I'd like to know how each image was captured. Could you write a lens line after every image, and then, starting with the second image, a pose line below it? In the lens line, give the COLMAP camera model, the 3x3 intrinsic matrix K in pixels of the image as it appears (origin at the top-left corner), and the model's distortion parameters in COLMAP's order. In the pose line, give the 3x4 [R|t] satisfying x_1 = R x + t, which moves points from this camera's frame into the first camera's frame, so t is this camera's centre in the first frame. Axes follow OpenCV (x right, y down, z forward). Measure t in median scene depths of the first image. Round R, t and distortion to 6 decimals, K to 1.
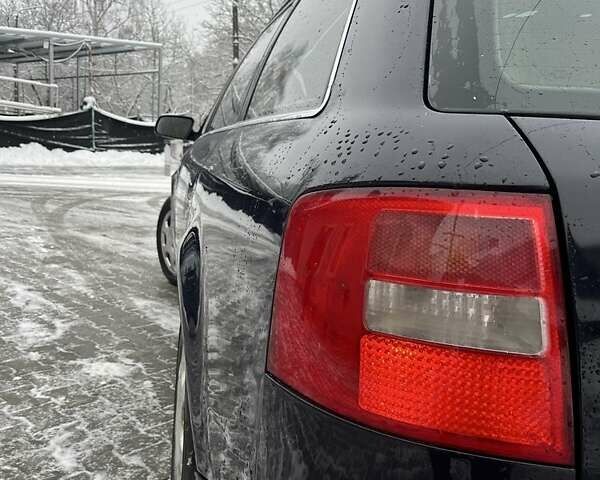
lens RADIAL K [[614.9, 0, 297.2], [0, 614.9, 239.6], [0, 0, 1]] dist [0.024859, 0.000000]
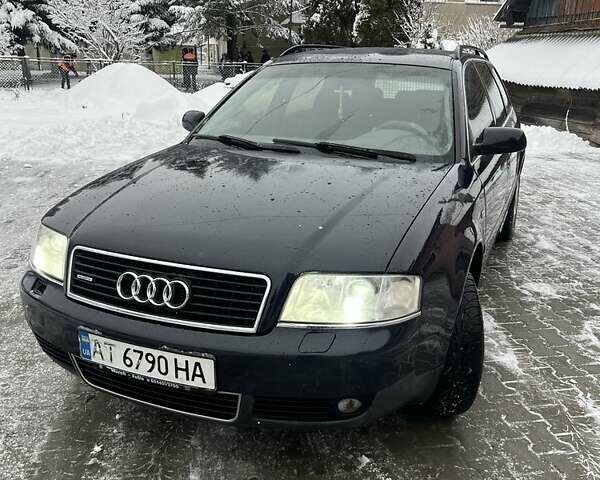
lens RADIAL K [[614.9, 0, 302.3], [0, 614.9, 236.3], [0, 0, 1]] dist [0.024859, 0.000000]
pose [[-0.821850, -0.238854, 0.517215, -0.569911], [0.011465, 0.900748, 0.434190, -0.561757], [-0.569588, 0.362769, -0.737542, 2.350620]]
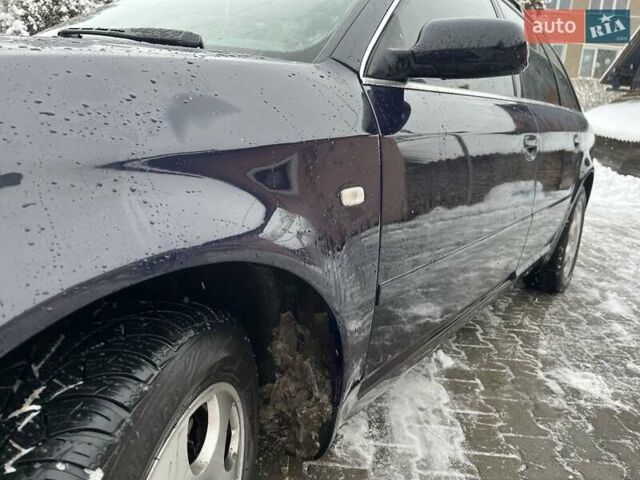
lens RADIAL K [[489.2, 0, 321.0], [0, 489.2, 234.2], [0, 0, 1]] dist [0.068435, -0.106405]
pose [[-0.665976, -0.274072, 0.693802, -0.476053], [-0.000056, 0.930081, 0.367355, -0.231401], [-0.745973, 0.244610, -0.619427, 1.607851]]
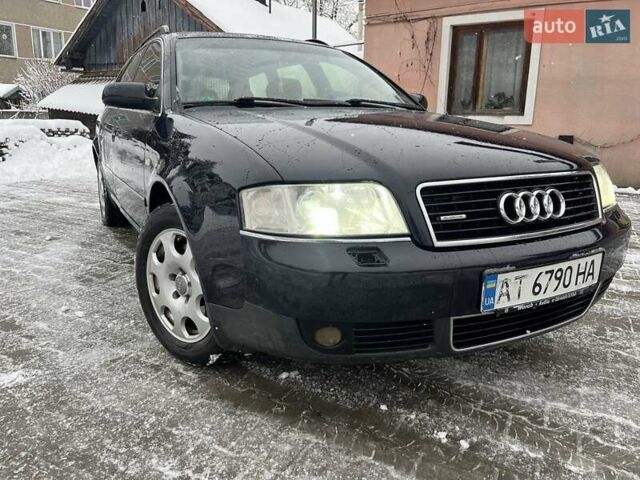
lens RADIAL K [[489.2, 0, 322.4], [0, 489.2, 239.4], [0, 0, 1]] dist [0.068435, -0.106405]
pose [[-0.949032, -0.005554, -0.315129, 0.345216], [-0.121728, 0.928723, 0.350222, -0.311206], [0.290723, 0.370732, -0.882065, 2.358777]]
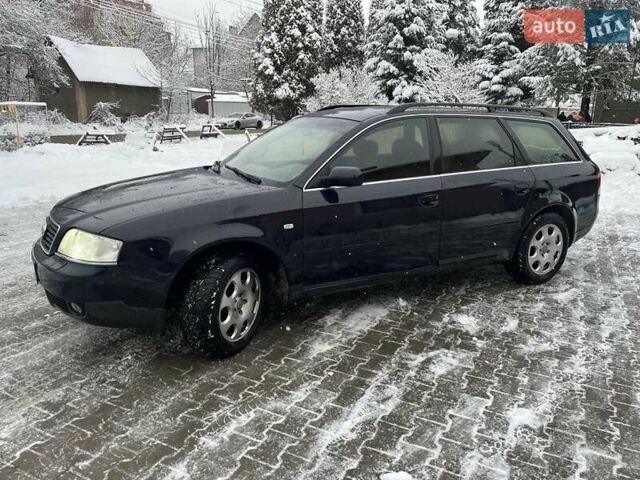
lens RADIAL K [[489.2, 0, 324.5], [0, 489.2, 234.1], [0, 0, 1]] dist [0.068435, -0.106405]
pose [[-0.299325, -0.300278, 0.905670, -1.299699], [0.108445, 0.932332, 0.344960, -0.497221], [-0.947968, 0.201471, -0.246506, 1.598887]]
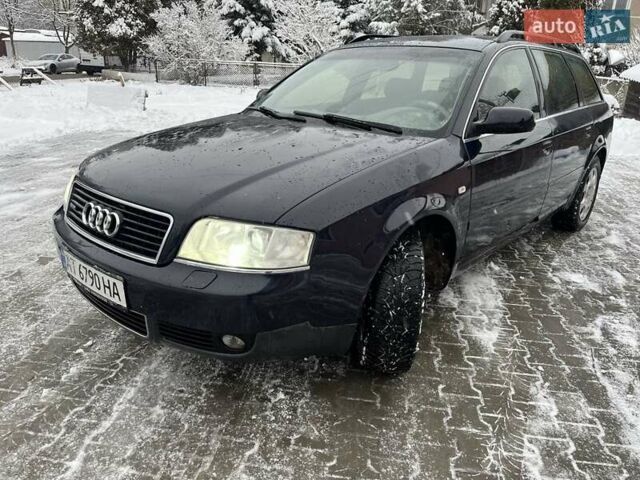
lens RADIAL K [[489.2, 0, 319.7], [0, 489.2, 241.8], [0, 0, 1]] dist [0.068435, -0.106405]
pose [[-0.596216, -0.353942, 0.720591, -0.765968], [0.051698, 0.878781, 0.474417, -0.474867], [-0.801158, 0.320108, -0.505646, 2.045881]]
